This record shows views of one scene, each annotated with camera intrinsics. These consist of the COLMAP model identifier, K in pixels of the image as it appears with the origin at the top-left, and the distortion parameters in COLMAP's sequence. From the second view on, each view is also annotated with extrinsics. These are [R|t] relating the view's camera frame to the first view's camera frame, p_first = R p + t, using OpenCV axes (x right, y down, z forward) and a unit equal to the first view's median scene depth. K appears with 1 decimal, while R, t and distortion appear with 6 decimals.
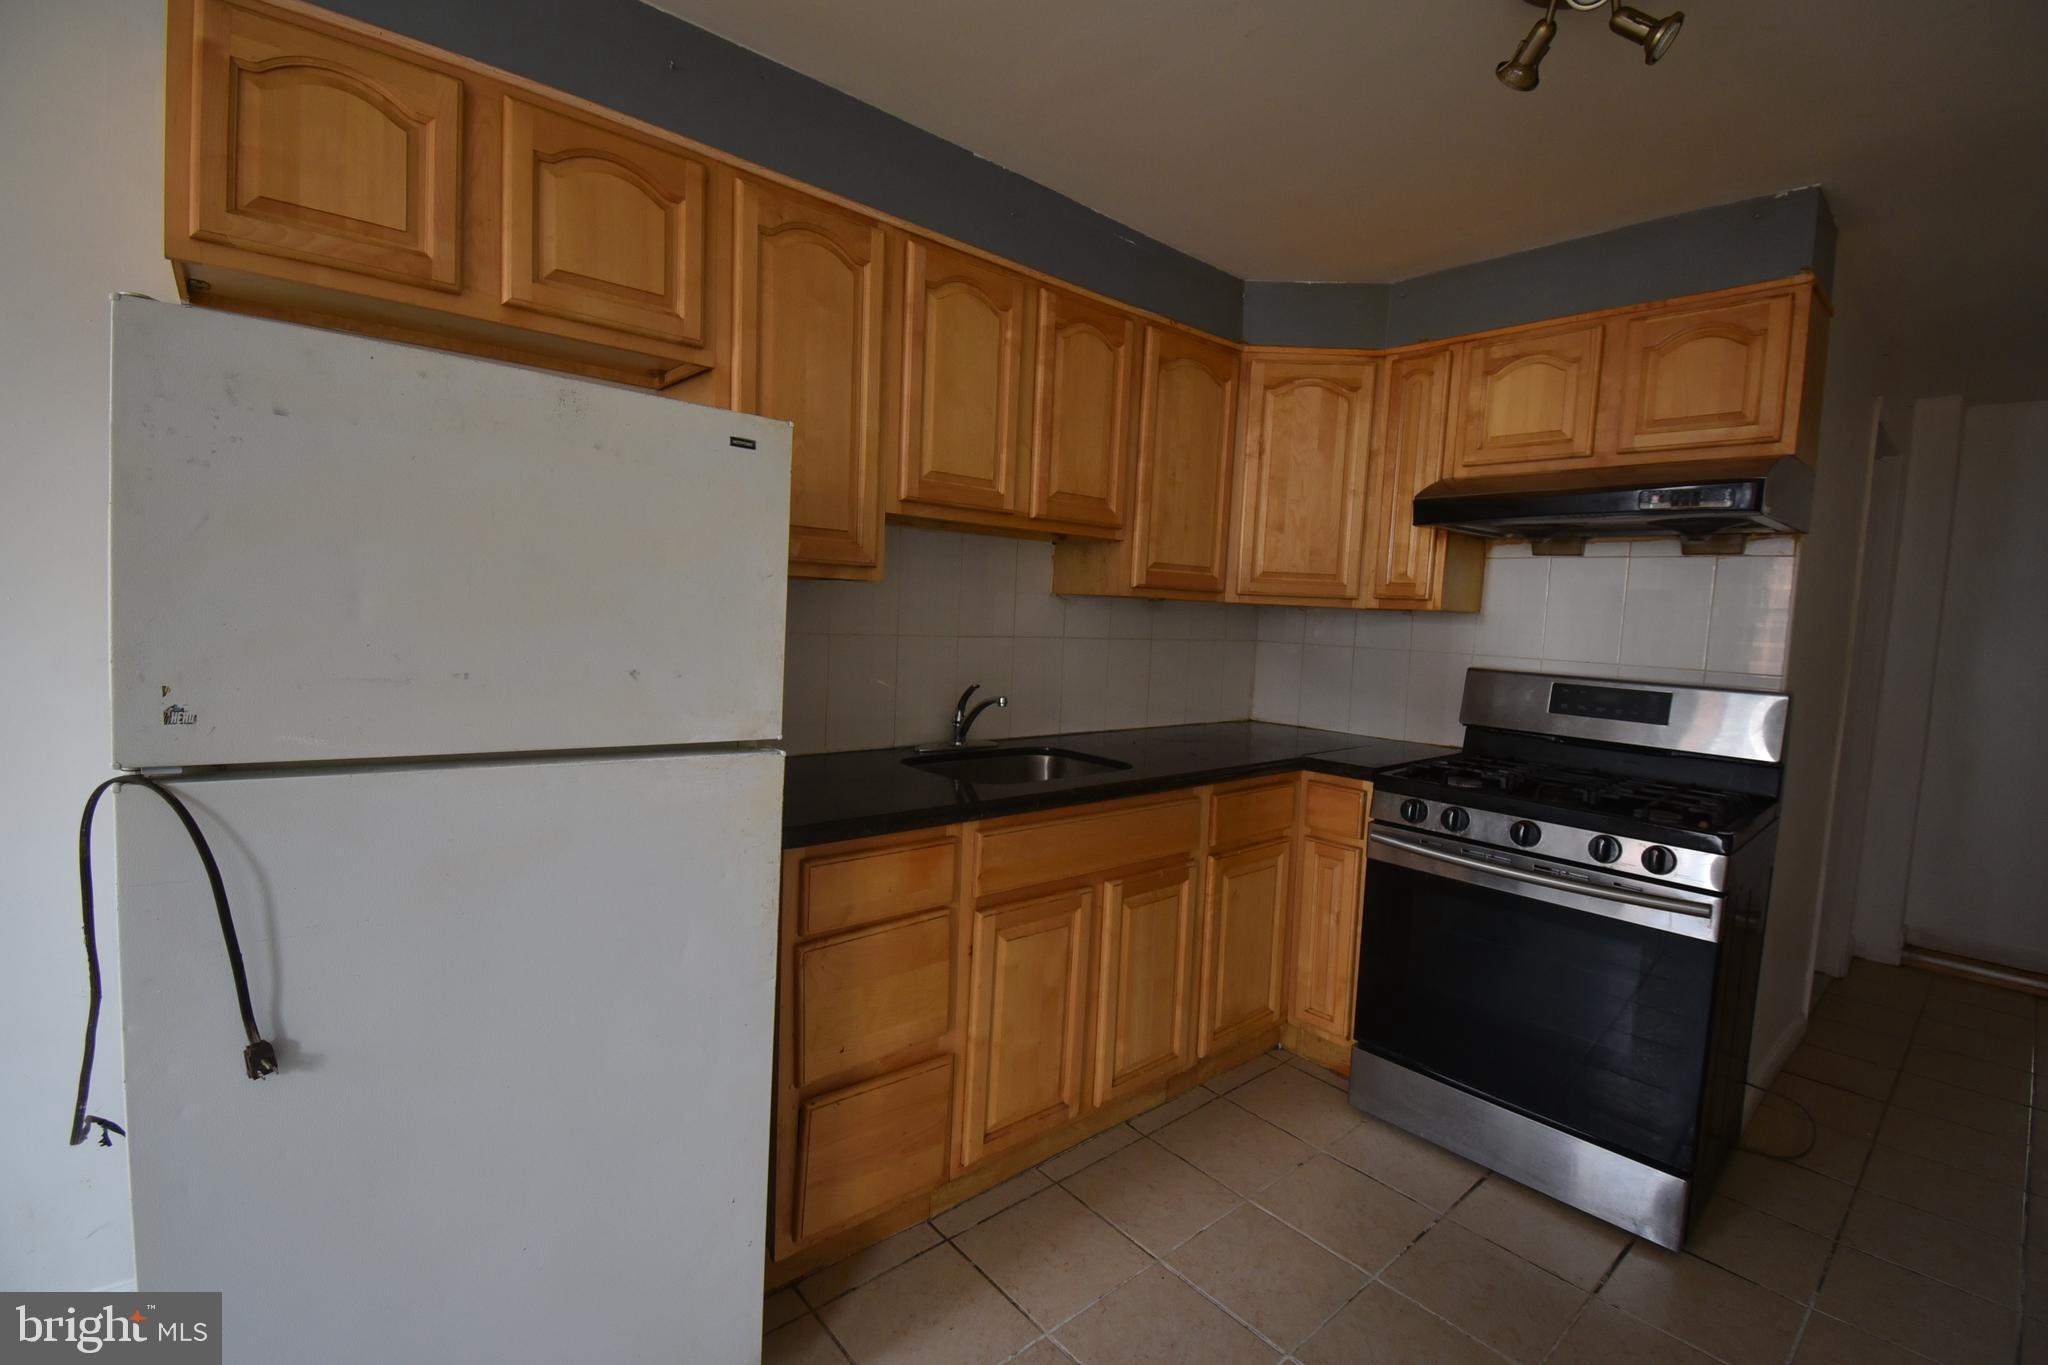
lens RADIAL K [[948.2, 0, 1024.0], [0, 948.2, 682.5], [0, 0, 1]] dist [0.034348, -0.029611]
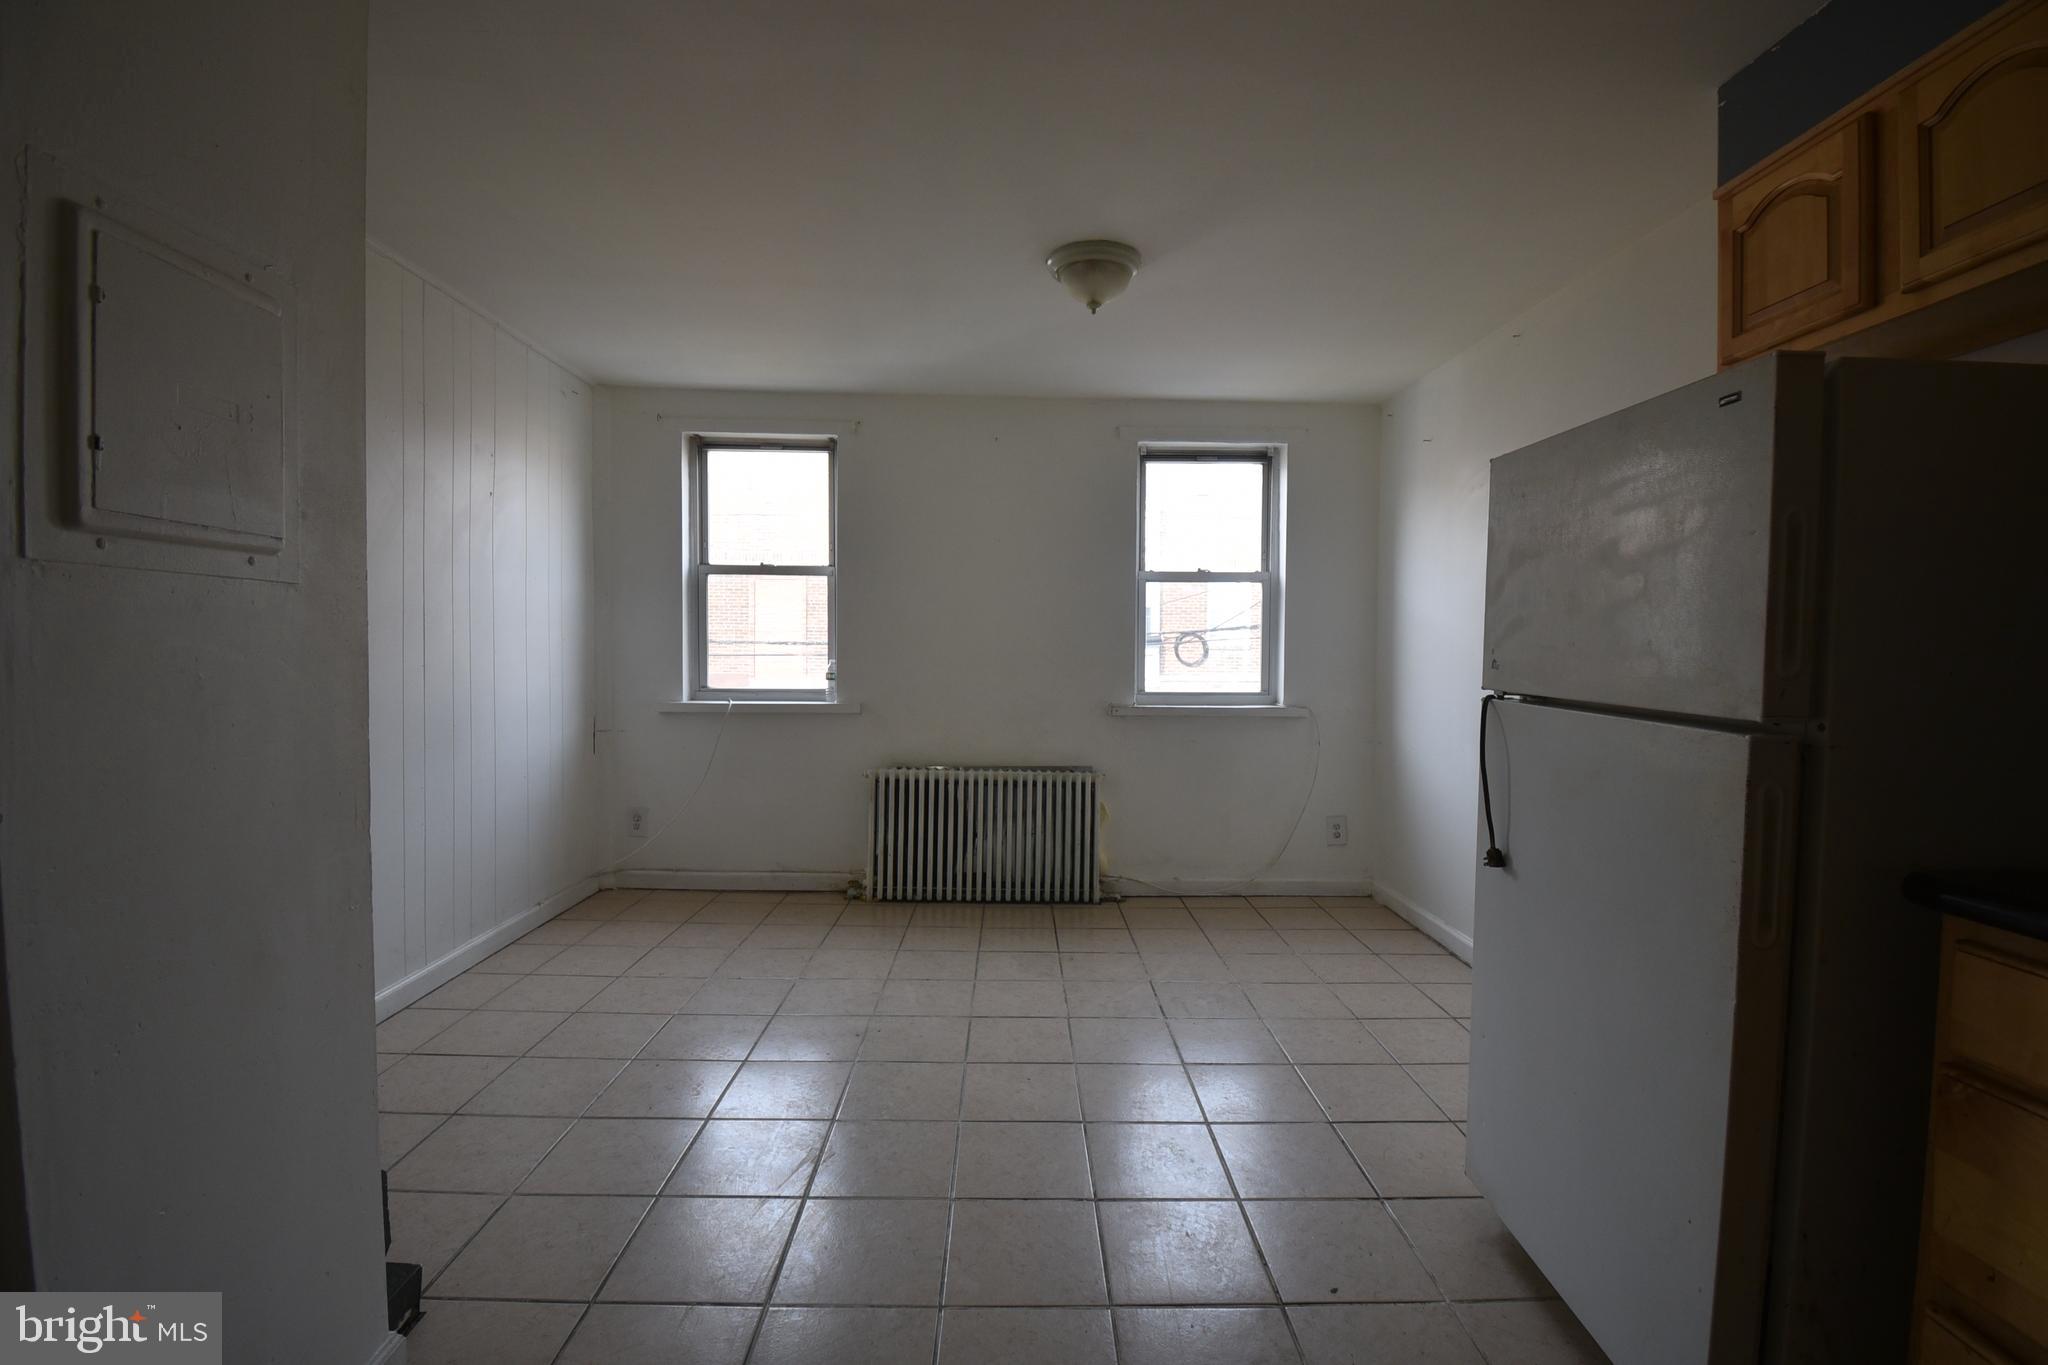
lens RADIAL K [[948.2, 0, 1024.0], [0, 948.2, 682.5], [0, 0, 1]] dist [0.034348, -0.029611]
pose [[-0.660150, -0.026507, -0.750666, 1.092309], [-0.099317, 0.993683, 0.052254, 0.059352], [0.744539, 0.109050, -0.658612, 1.429678]]
